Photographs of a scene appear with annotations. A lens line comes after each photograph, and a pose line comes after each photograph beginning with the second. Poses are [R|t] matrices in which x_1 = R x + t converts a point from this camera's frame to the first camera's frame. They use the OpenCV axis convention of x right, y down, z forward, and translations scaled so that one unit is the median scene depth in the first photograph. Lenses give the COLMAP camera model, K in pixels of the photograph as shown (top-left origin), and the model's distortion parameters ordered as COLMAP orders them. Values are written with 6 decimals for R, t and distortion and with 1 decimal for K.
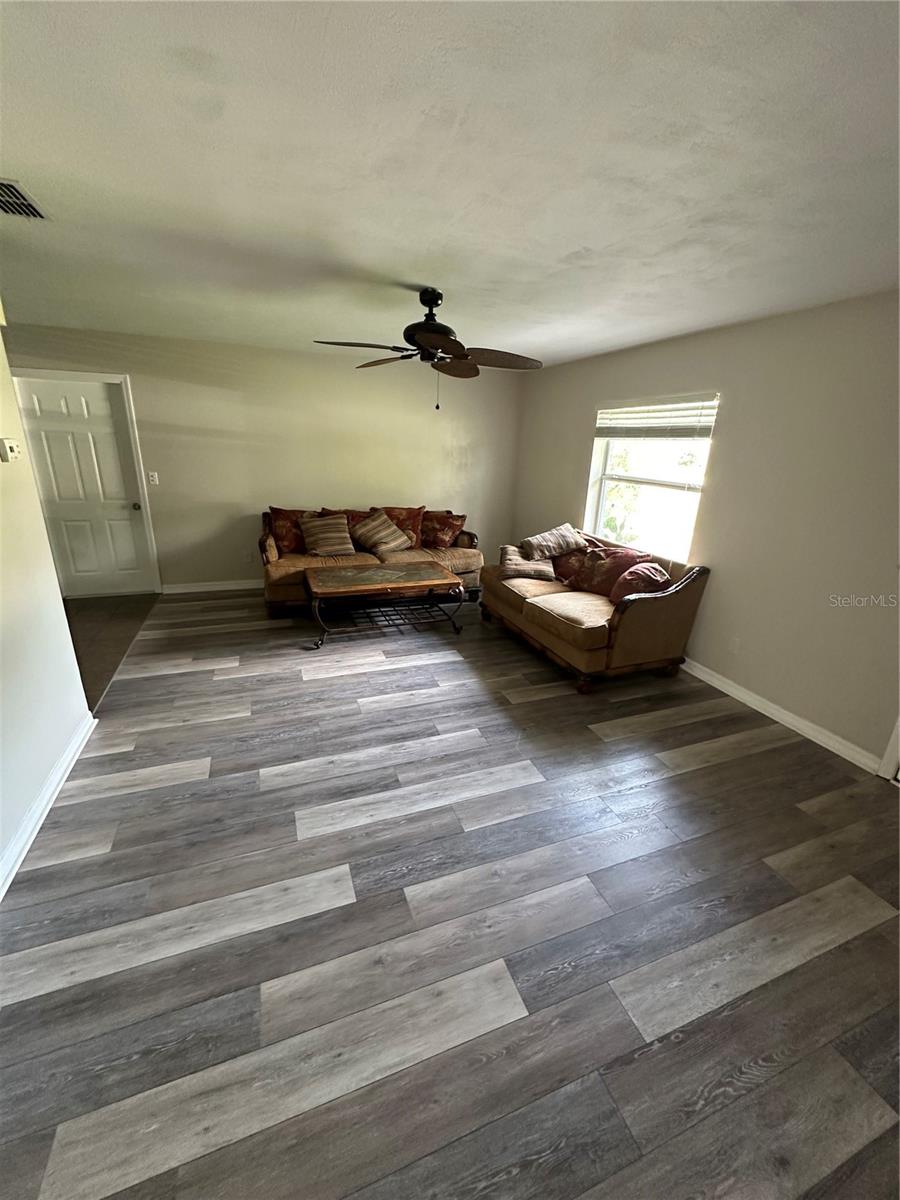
lens RADIAL K [[481.3, 0, 448.8], [0, 481.3, 601.1], [0, 0, 1]] dist [-0.000643, 0.000047]
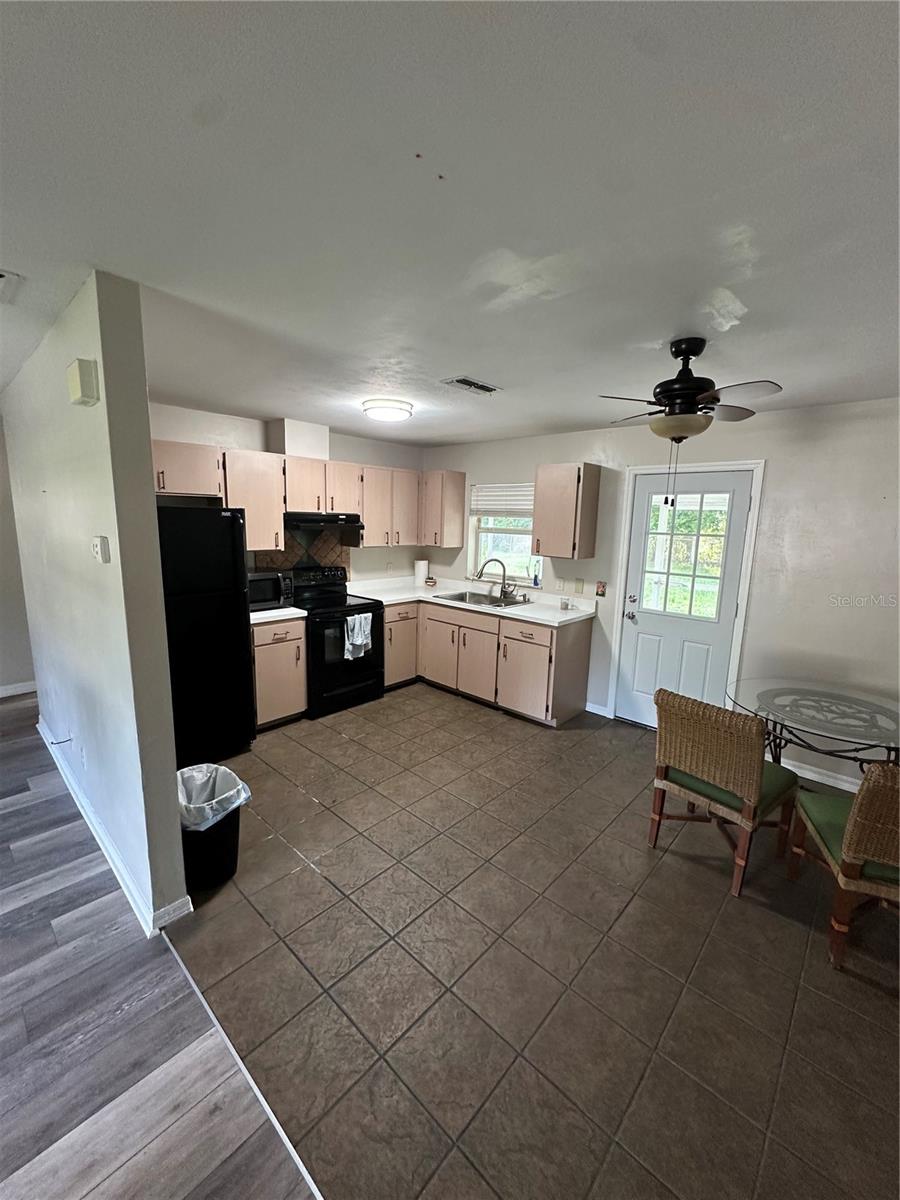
lens RADIAL K [[481.3, 0, 448.8], [0, 481.3, 601.1], [0, 0, 1]] dist [-0.000643, 0.000047]
pose [[-0.890057, 0.014896, -0.455606, -0.823278], [-0.203323, 0.881567, 0.426028, -0.549217], [0.407993, 0.471824, -0.781616, 1.510967]]
